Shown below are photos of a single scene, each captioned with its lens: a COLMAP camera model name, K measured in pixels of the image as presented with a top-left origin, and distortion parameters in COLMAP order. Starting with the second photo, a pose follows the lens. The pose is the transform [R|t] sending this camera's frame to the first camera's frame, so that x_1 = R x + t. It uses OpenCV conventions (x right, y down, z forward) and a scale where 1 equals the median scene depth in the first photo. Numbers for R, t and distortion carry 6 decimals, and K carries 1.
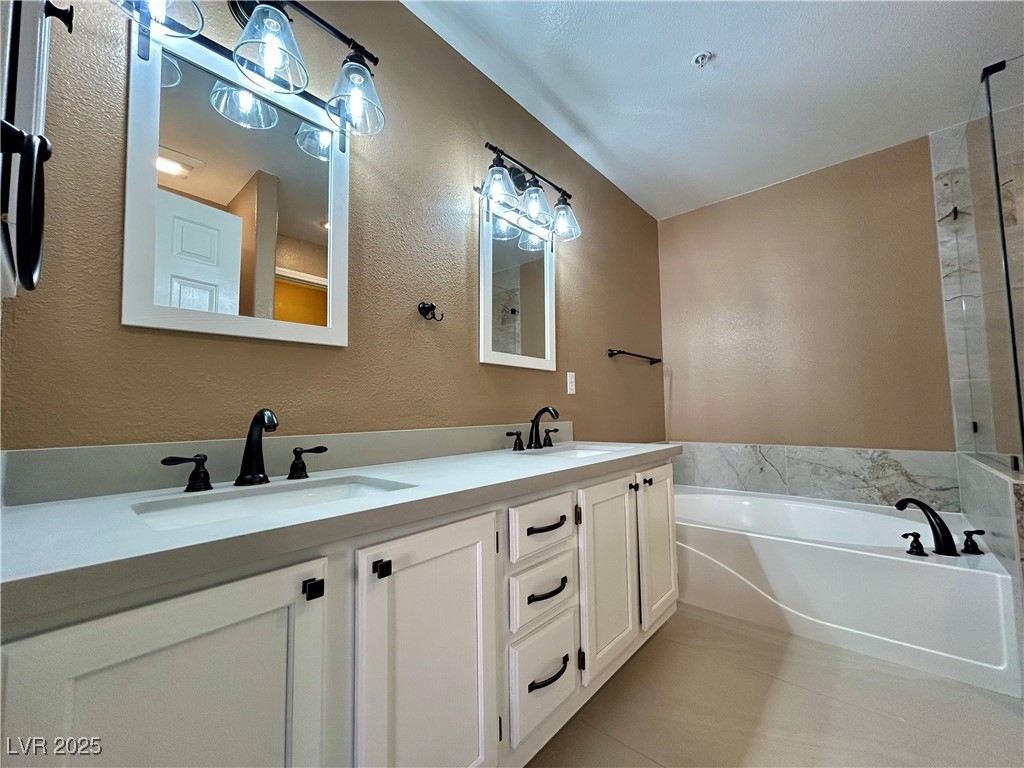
lens RADIAL K [[412.6, 0, 512.7], [0, 412.6, 382.5], [0, 0, 1]] dist [-0.000959, 0.000329]
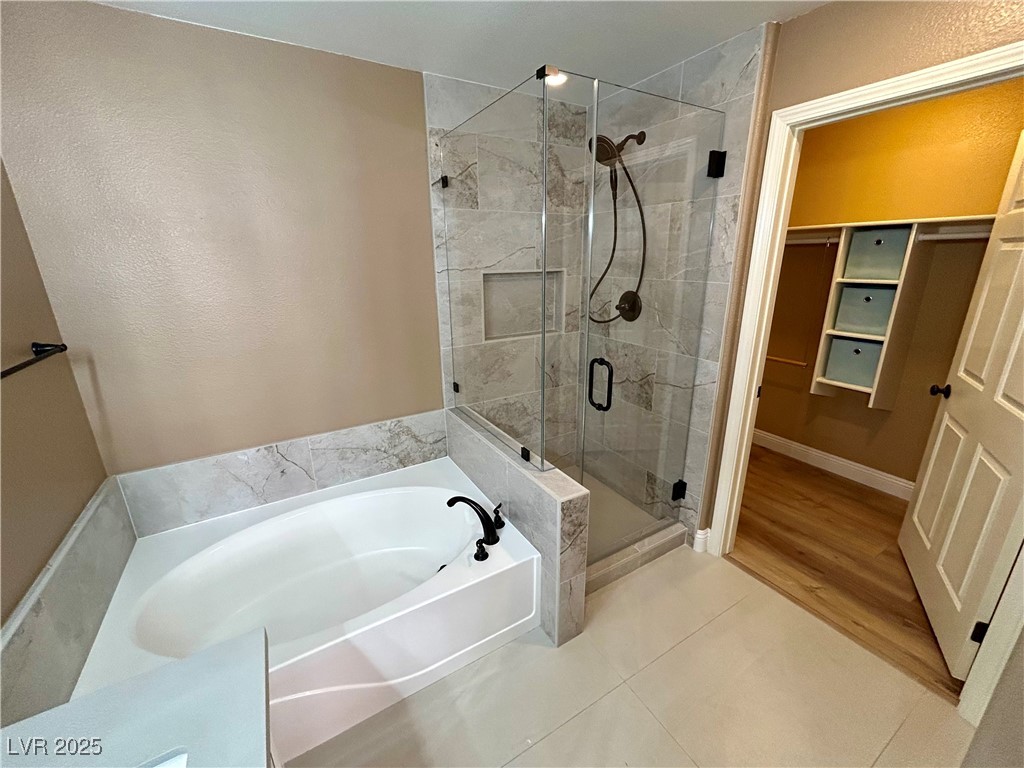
lens RADIAL K [[412.6, 0, 512.7], [0, 412.6, 382.5], [0, 0, 1]] dist [-0.000959, 0.000329]
pose [[0.310728, -0.271425, 0.910921, 0.090947], [-0.057350, 0.951261, 0.303008, -0.245325], [-0.948767, -0.146395, 0.280017, 0.466400]]
